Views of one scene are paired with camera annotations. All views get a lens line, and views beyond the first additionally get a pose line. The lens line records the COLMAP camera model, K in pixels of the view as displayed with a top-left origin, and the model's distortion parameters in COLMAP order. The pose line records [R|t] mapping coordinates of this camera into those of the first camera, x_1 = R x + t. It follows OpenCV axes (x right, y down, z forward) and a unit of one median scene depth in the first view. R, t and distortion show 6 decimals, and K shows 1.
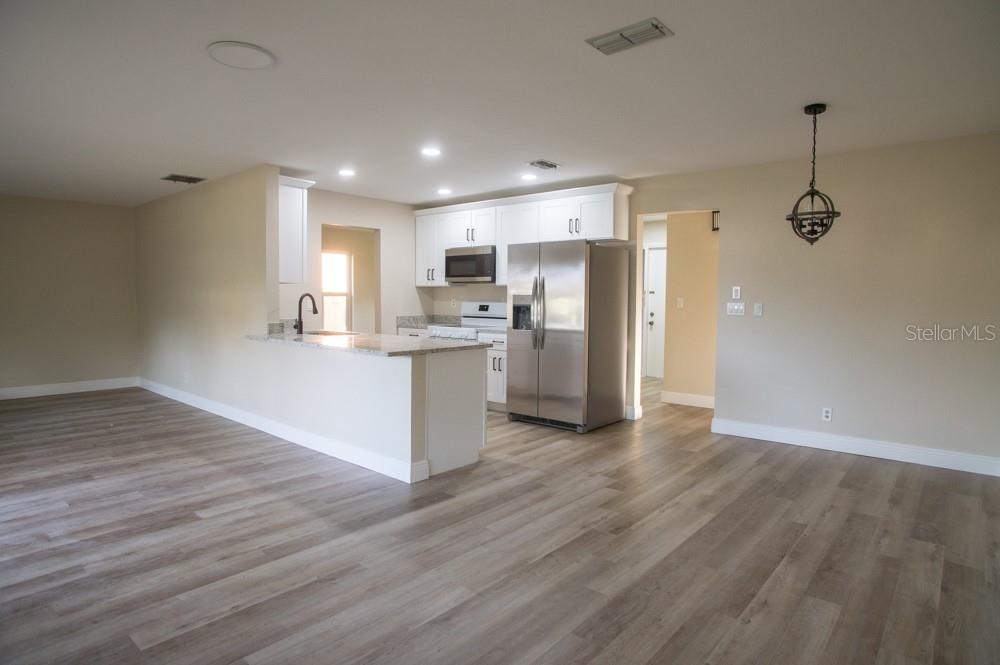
lens RADIAL K [[560.5, 0, 500.0], [0, 560.5, 332.5], [0, 0, 1]] dist [-0.082840, 0.042579]
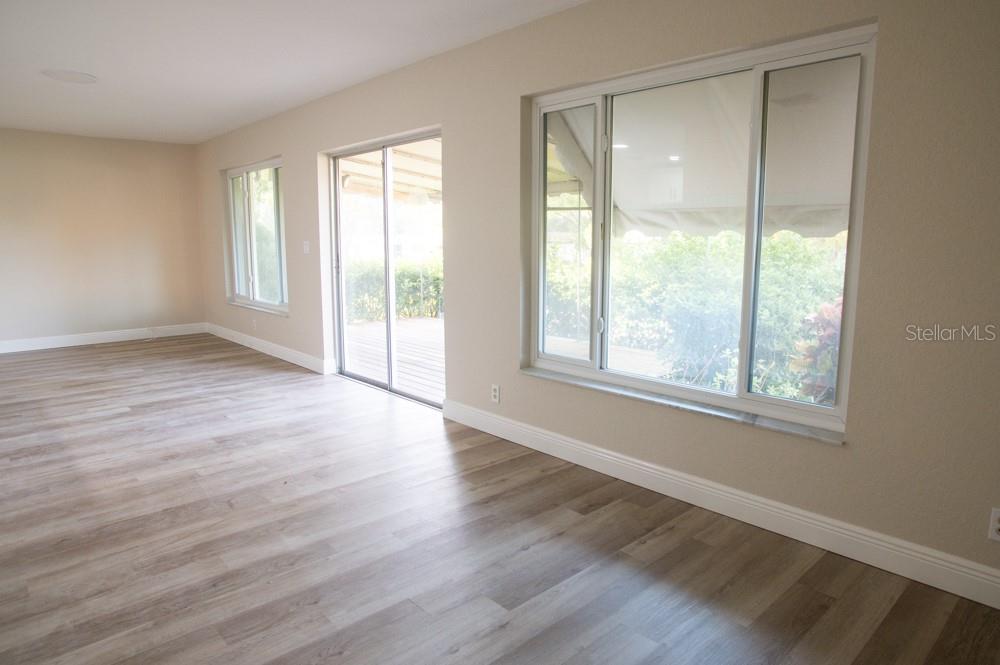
lens RADIAL K [[620.3, 0, 500.0], [0, 620.3, 332.5], [0, 0, 1]] dist [-0.075583, 0.067396]
pose [[-0.991336, -0.024315, 0.129082, -1.279036], [0.004277, 0.976220, 0.216739, -0.120560], [-0.131283, 0.215414, -0.967658, 1.783981]]
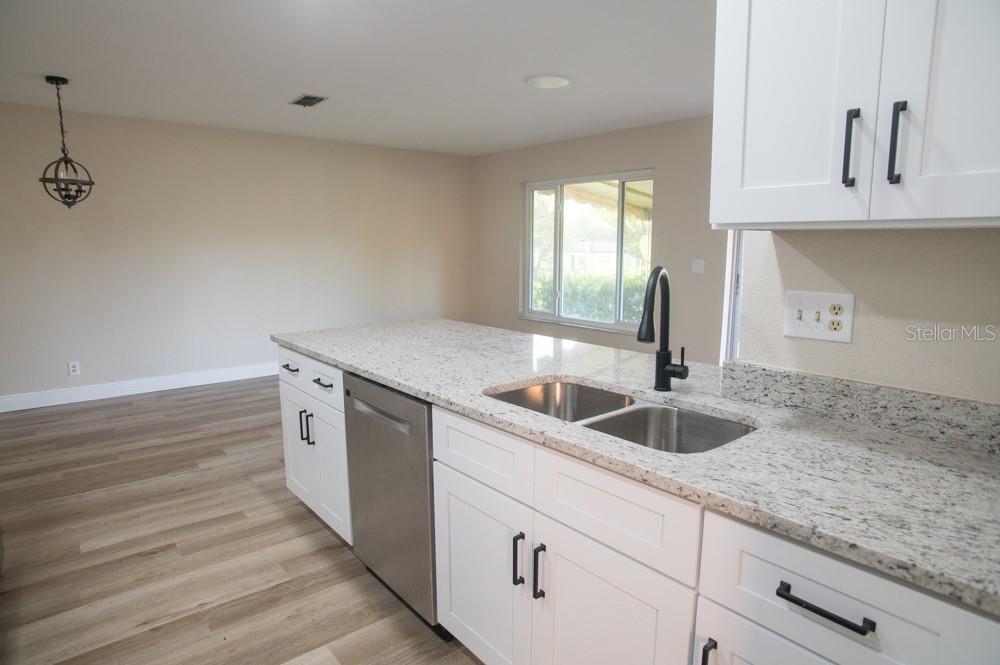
lens RADIAL K [[574.9, 0, 491.2], [0, 574.9, 336.7], [0, 0, 1]] dist [-0.080423, 0.047225]
pose [[-0.984149, -0.034270, 0.173999, -0.411500], [0.004860, 0.975571, 0.219631, -0.131320], [-0.177275, 0.216995, -0.959941, 1.735281]]
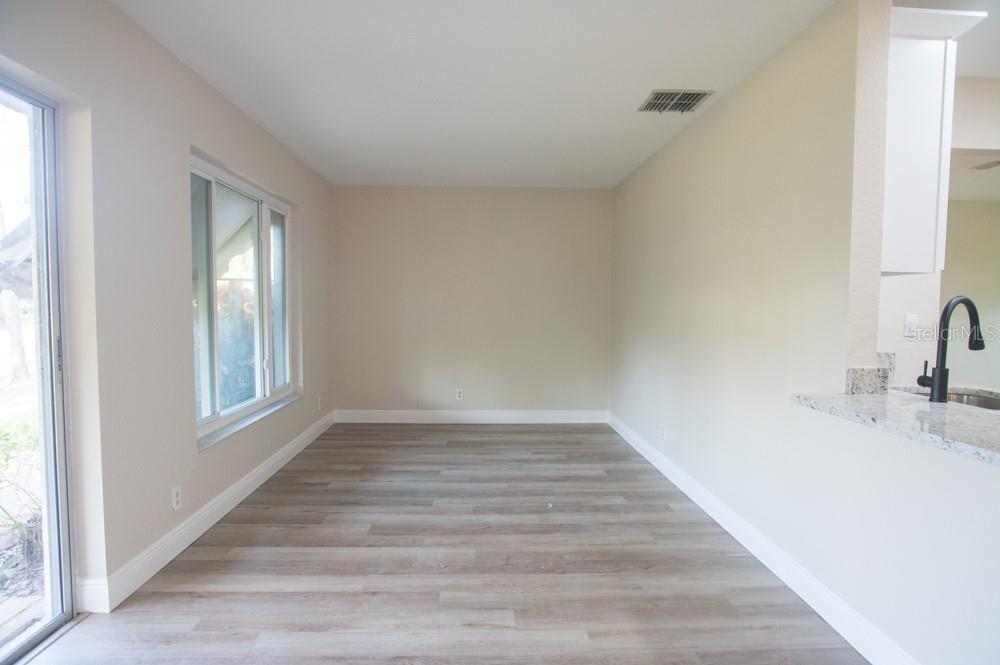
lens RADIAL K [[564.1, 0, 507.6], [0, 564.1, 336.7], [0, 0, 1]] dist [-0.080148, 0.043906]
pose [[0.692463, 0.039758, -0.720357, -0.382567], [-0.050697, 0.998694, 0.006386, -0.038476], [0.719670, 0.032098, 0.693574, 0.672284]]
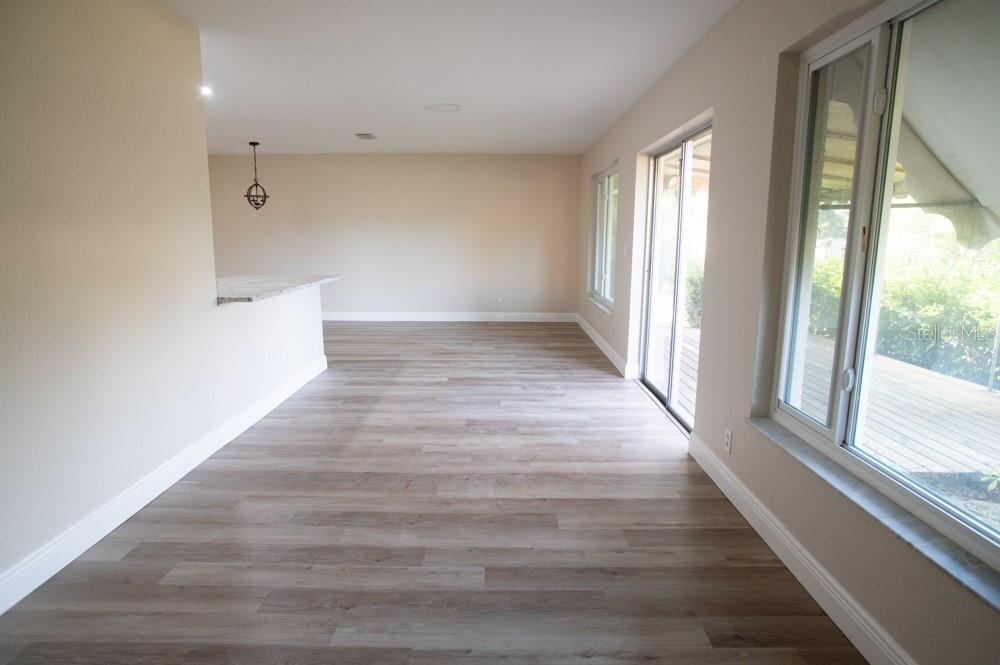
lens RADIAL K [[574.9, 0, 491.2], [0, 574.9, 336.7], [0, 0, 1]] dist [-0.080423, 0.047225]
pose [[-0.636533, -0.143073, 0.757863, -1.478986], [0.040309, 0.975128, 0.217945, -0.109568], [-0.770196, 0.169277, -0.614934, 1.503914]]
